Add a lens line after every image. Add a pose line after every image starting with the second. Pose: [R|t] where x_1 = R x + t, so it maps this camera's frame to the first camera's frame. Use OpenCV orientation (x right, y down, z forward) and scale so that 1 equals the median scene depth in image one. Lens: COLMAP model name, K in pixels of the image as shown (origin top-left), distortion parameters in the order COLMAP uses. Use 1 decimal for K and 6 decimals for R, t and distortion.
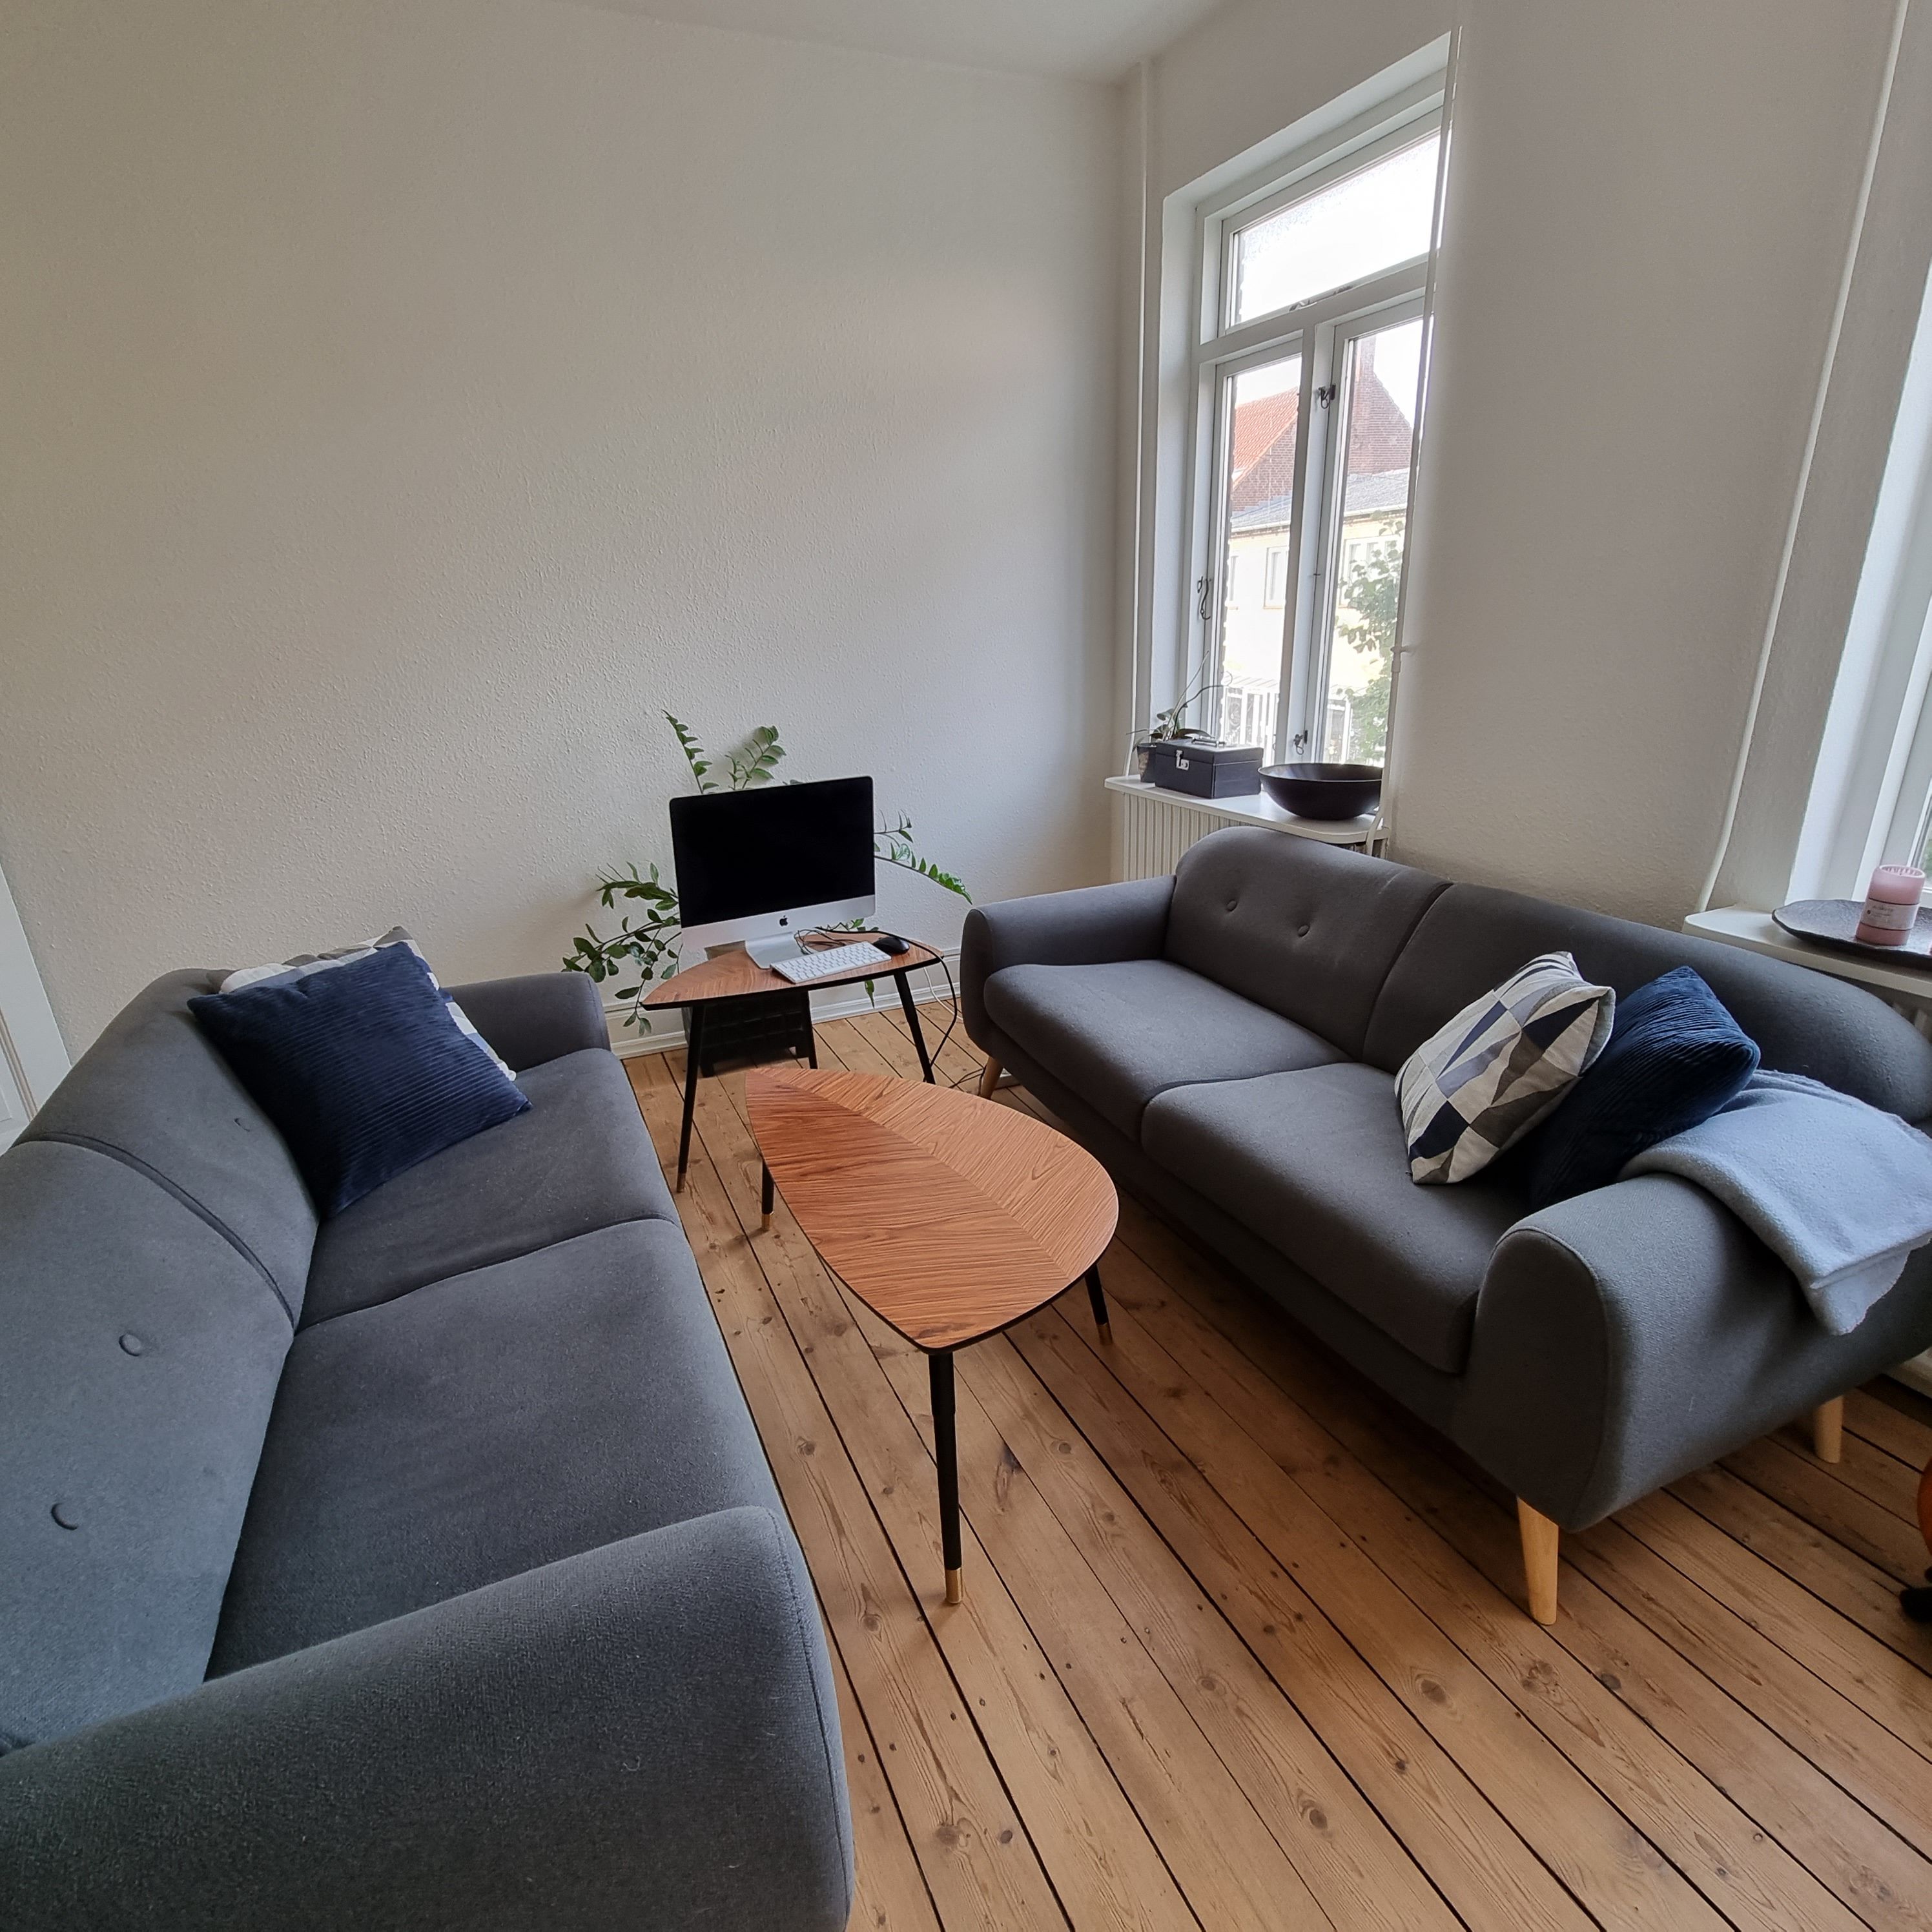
lens RADIAL K [[1053.7, 0, 959.9], [0, 1053.7, 1004.1], [0, 0, 1]] dist [-0.004253, -0.001230]
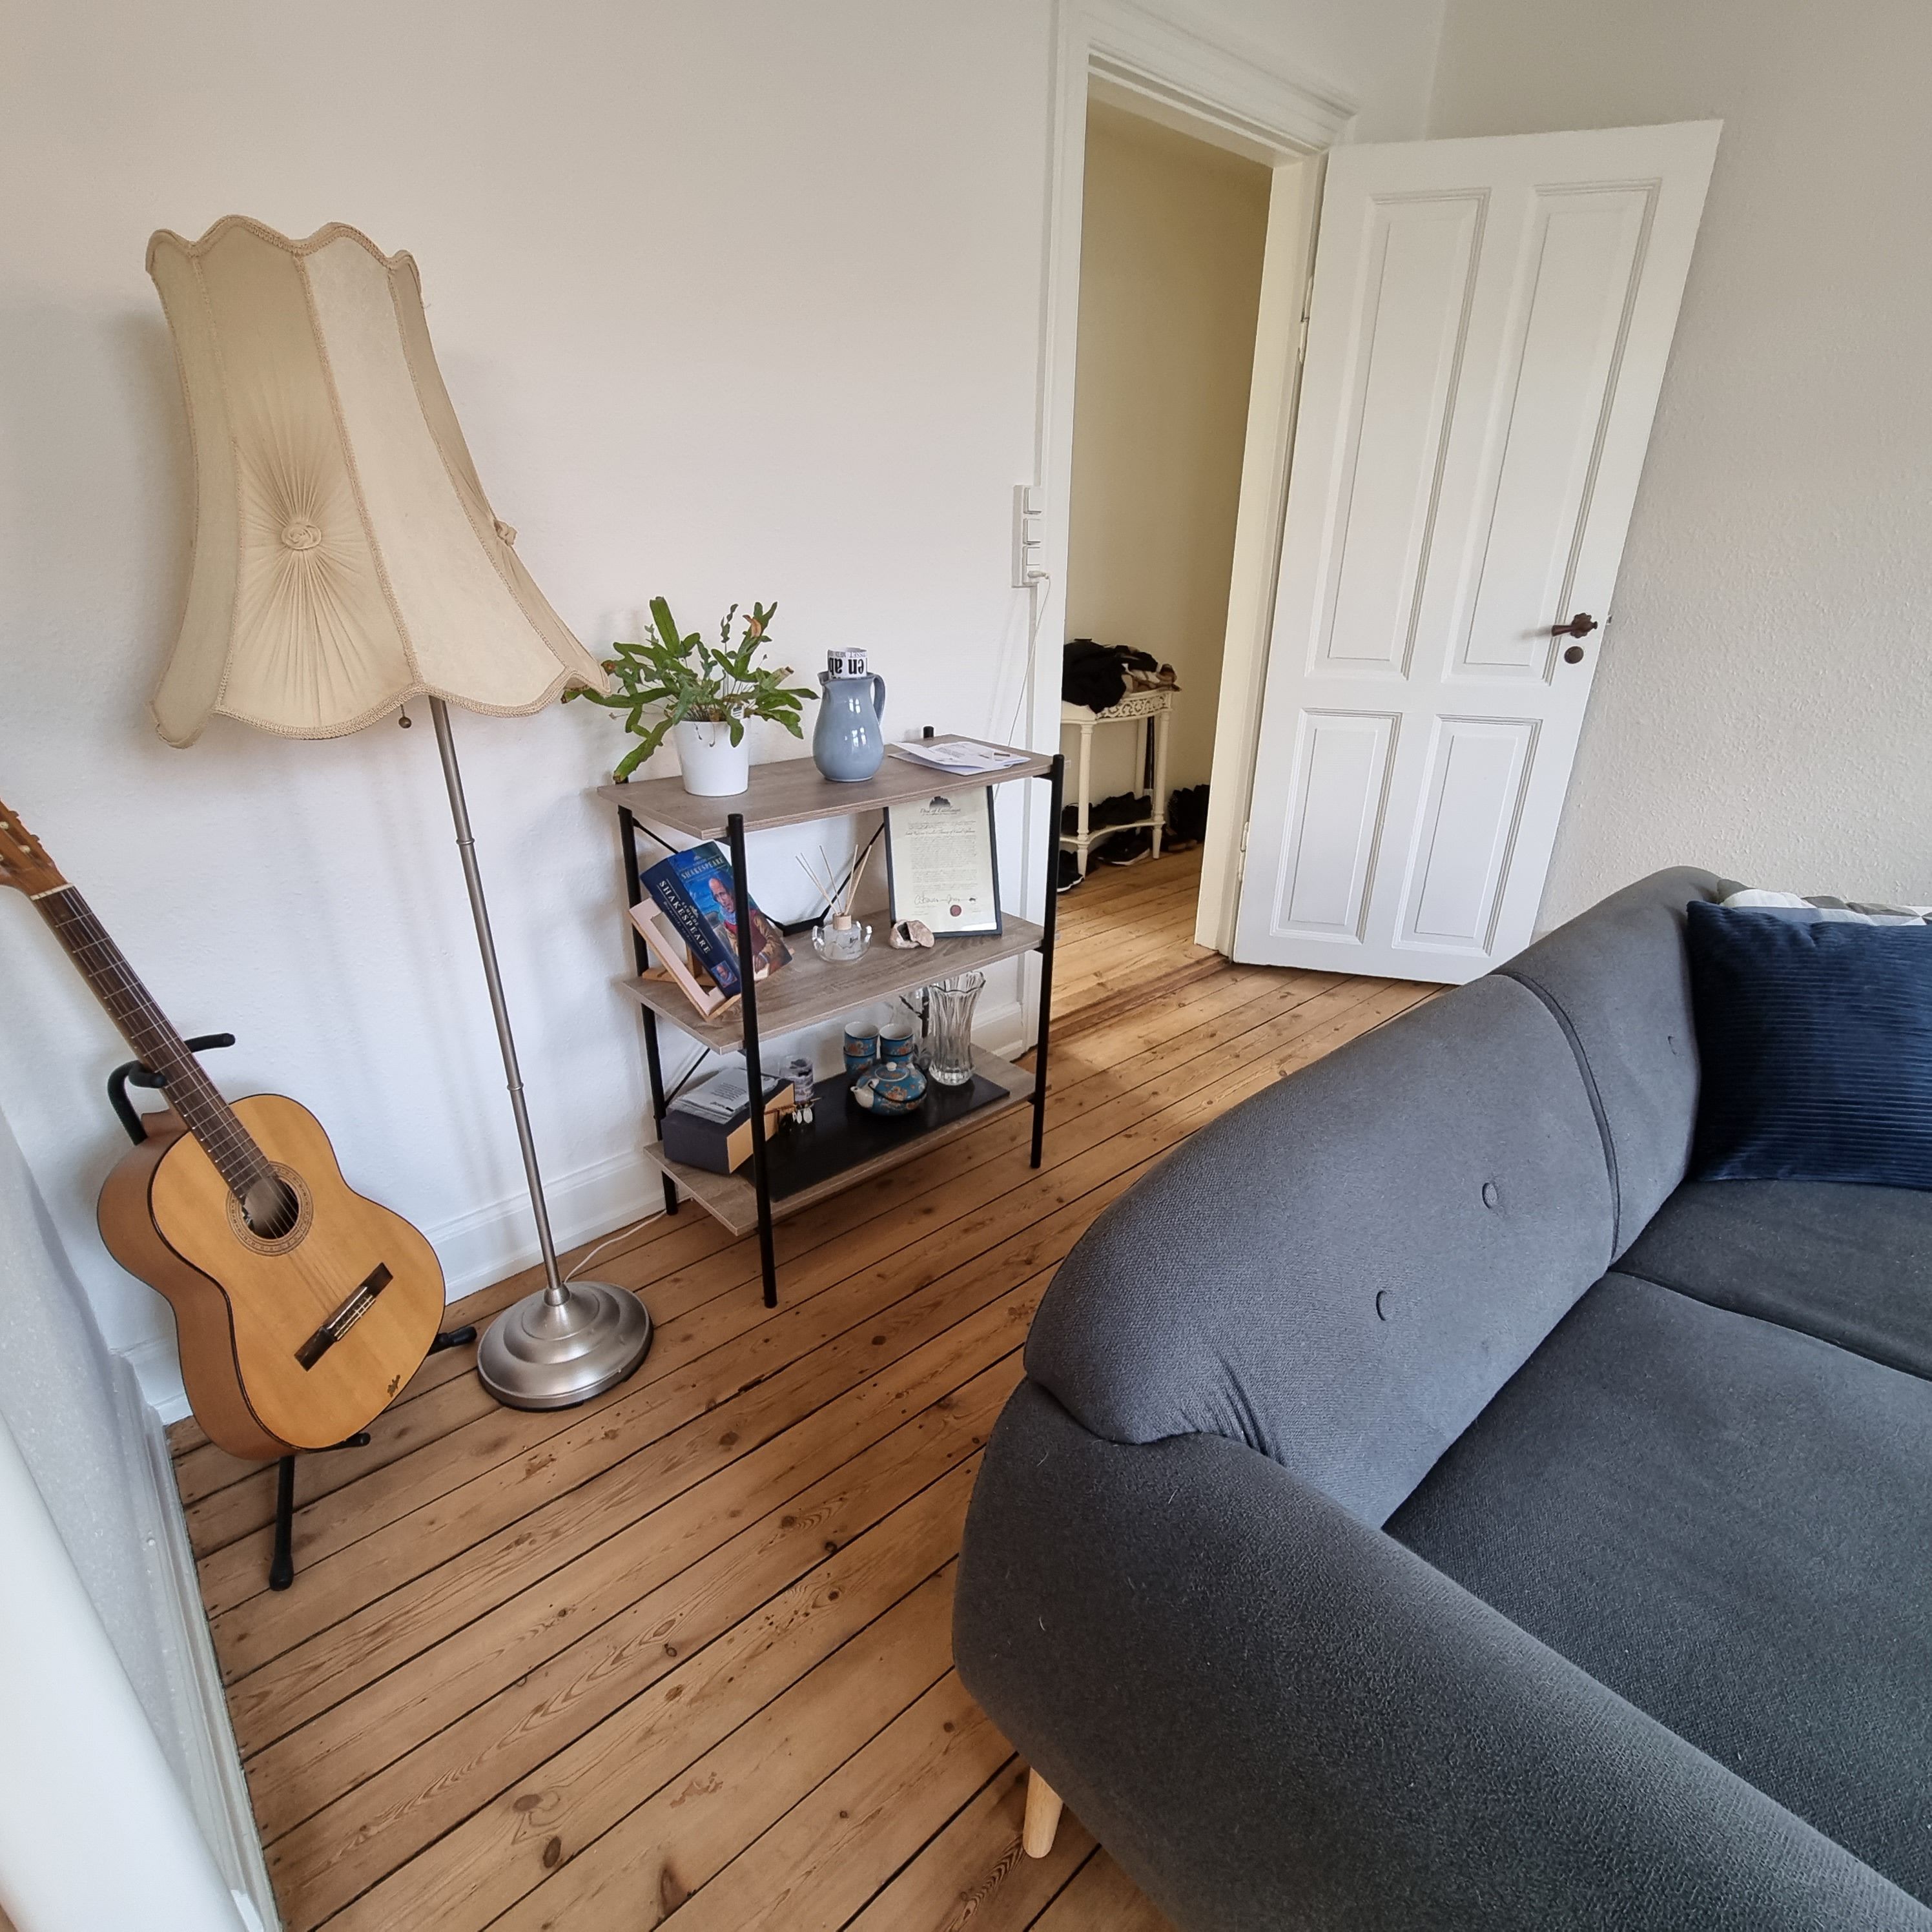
lens RADIAL K [[1053.7, 0, 959.9], [0, 1053.7, 1004.1], [0, 0, 1]] dist [-0.004253, -0.001230]
pose [[0.311297, 0.426483, -0.849239, -0.100104], [-0.347878, 0.882754, 0.315796, 0.008039], [0.884350, 0.197125, 0.423162, 0.040681]]
